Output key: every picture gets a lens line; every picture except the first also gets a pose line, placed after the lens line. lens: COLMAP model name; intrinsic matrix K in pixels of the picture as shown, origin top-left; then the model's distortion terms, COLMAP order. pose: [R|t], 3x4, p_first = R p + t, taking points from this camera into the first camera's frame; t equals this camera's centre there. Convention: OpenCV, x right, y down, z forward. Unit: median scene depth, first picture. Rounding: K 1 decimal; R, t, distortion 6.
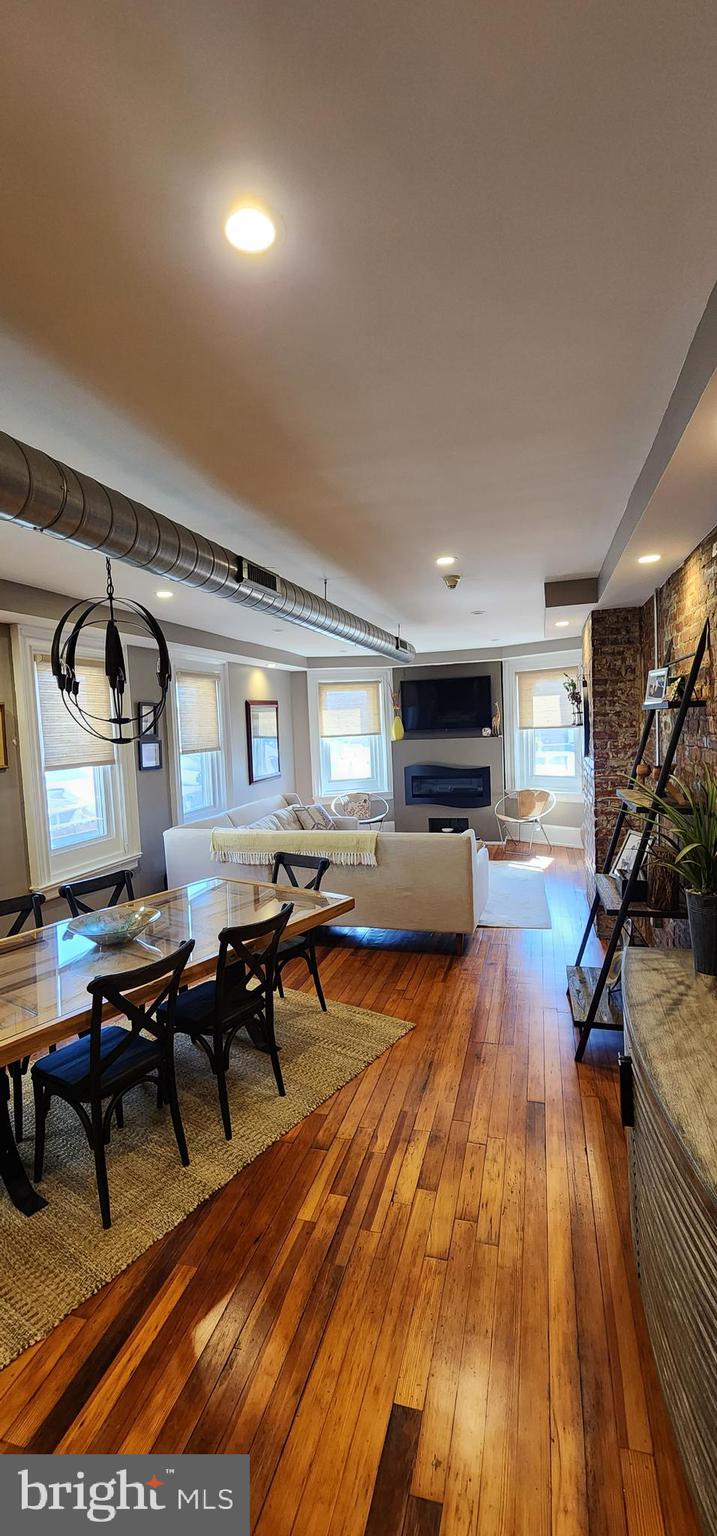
lens RADIAL K [[643.6, 0, 356.0], [0, 643.6, 773.7], [0, 0, 1]] dist [-0.000333, -0.000175]
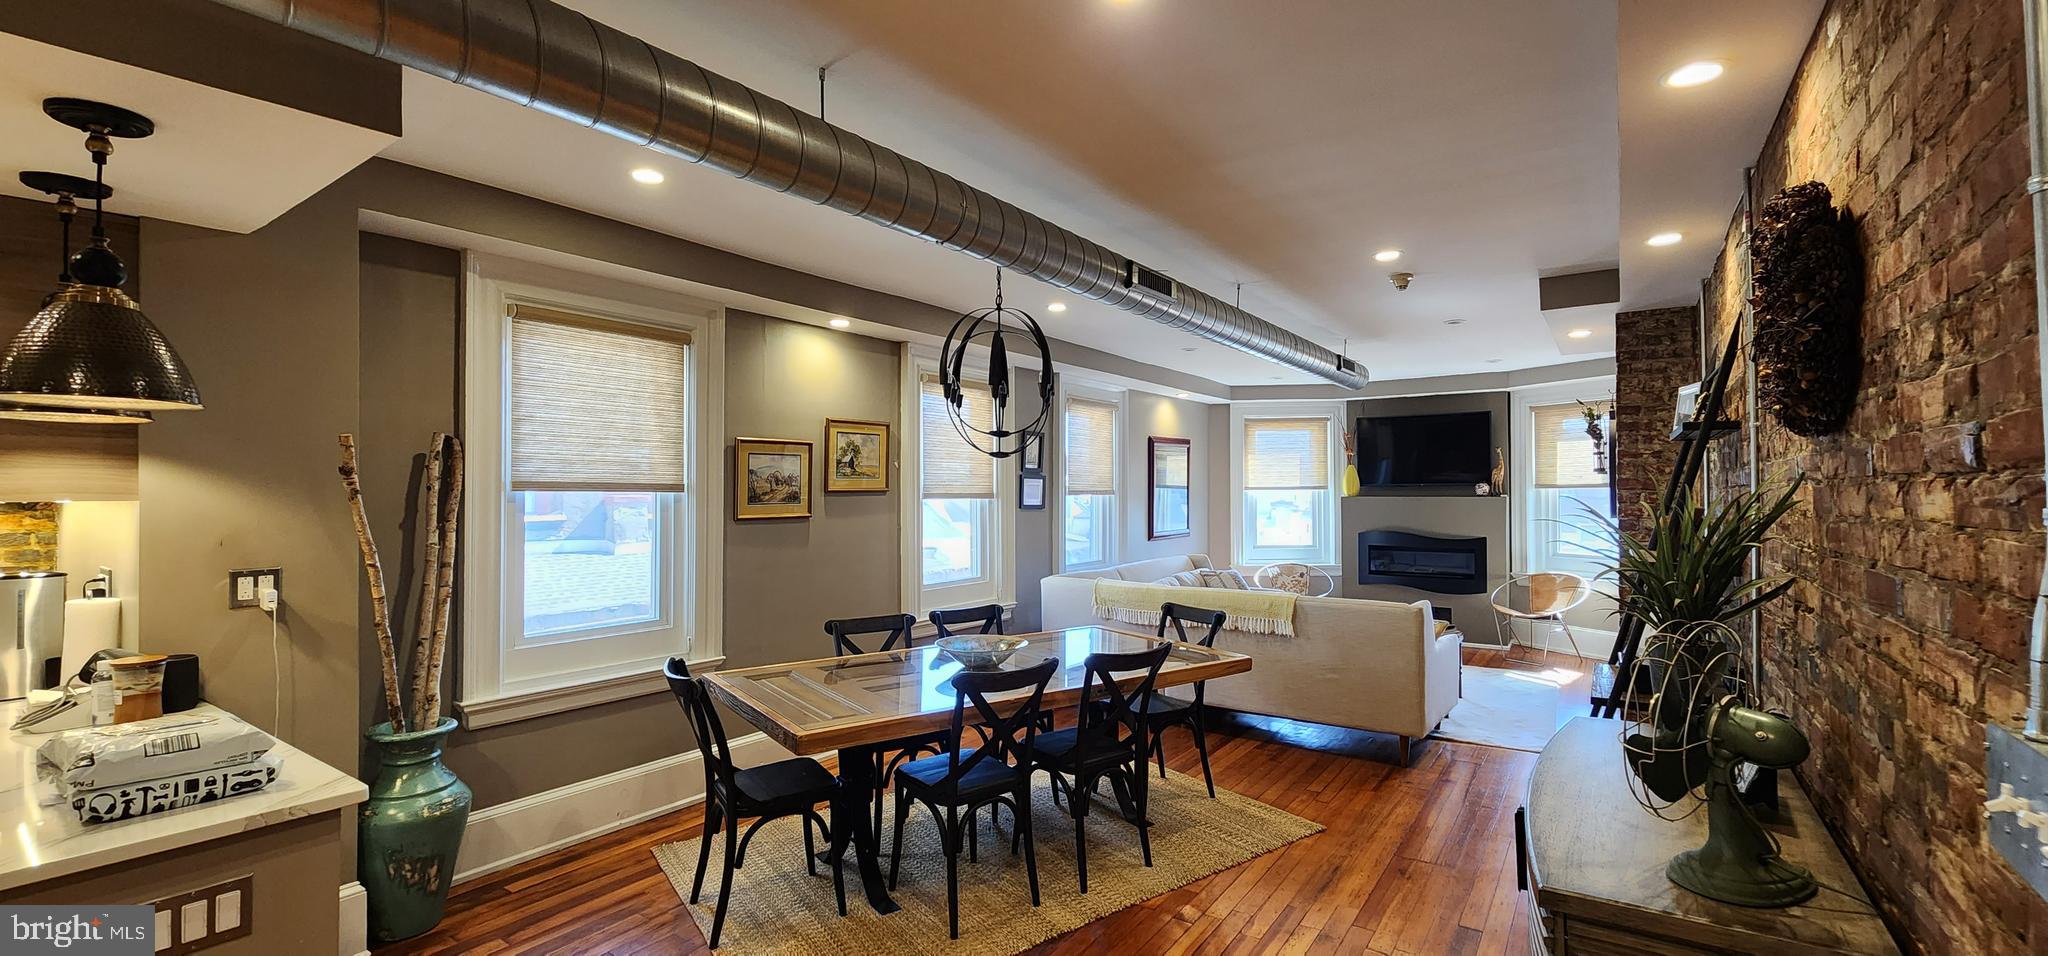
lens RADIAL K [[858.1, 0, 1028.4], [0, 858.1, 484.7], [0, 0, 1]] dist [-0.000333, -0.000175]
pose [[0.947607, 0.035751, -0.317432, 0.049589], [-0.060148, 0.995912, -0.067390, 0.046144], [0.313725, 0.082953, 0.945884, -0.115452]]
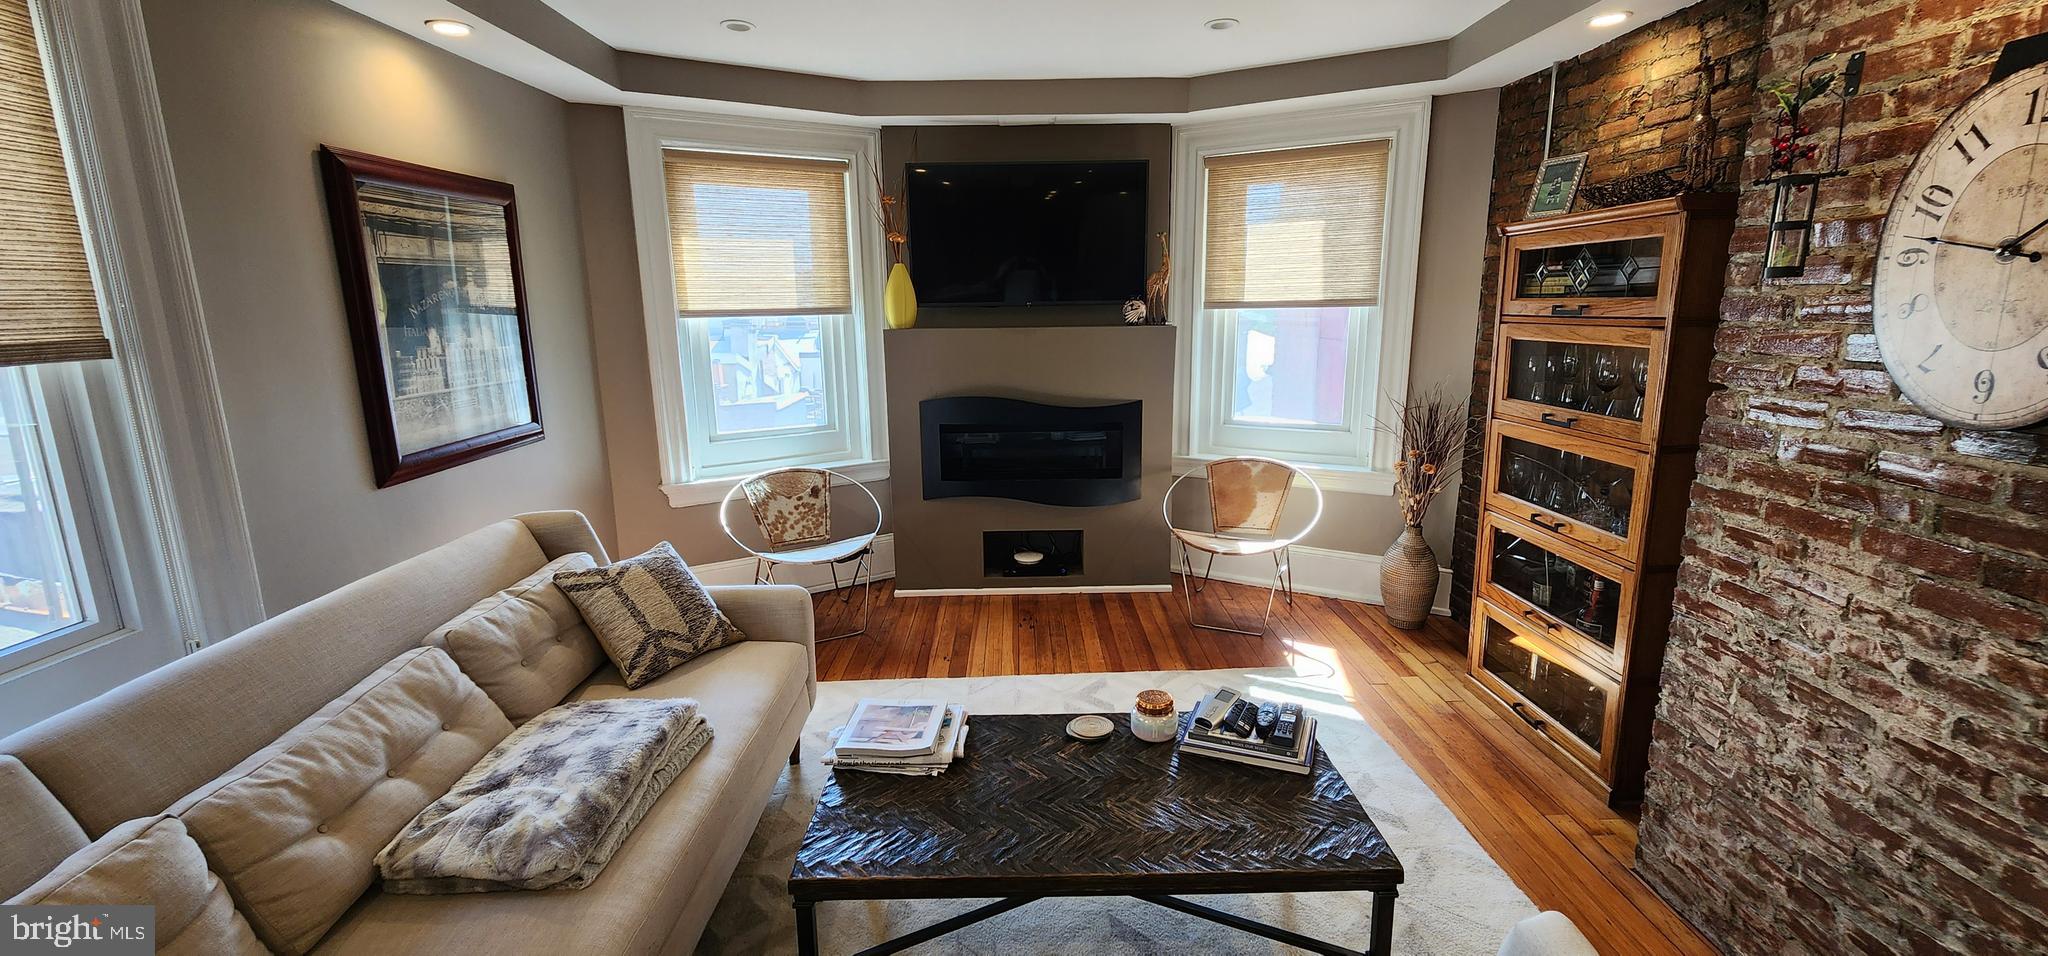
lens RADIAL K [[858.1, 0, 1028.4], [0, 858.1, 484.7], [0, 0, 1]] dist [-0.000333, -0.000175]
pose [[0.957129, -0.031695, 0.287923, -0.019991], [-0.004647, 0.992188, 0.124669, -0.046965], [-0.289625, -0.120662, 0.949504, 0.951279]]
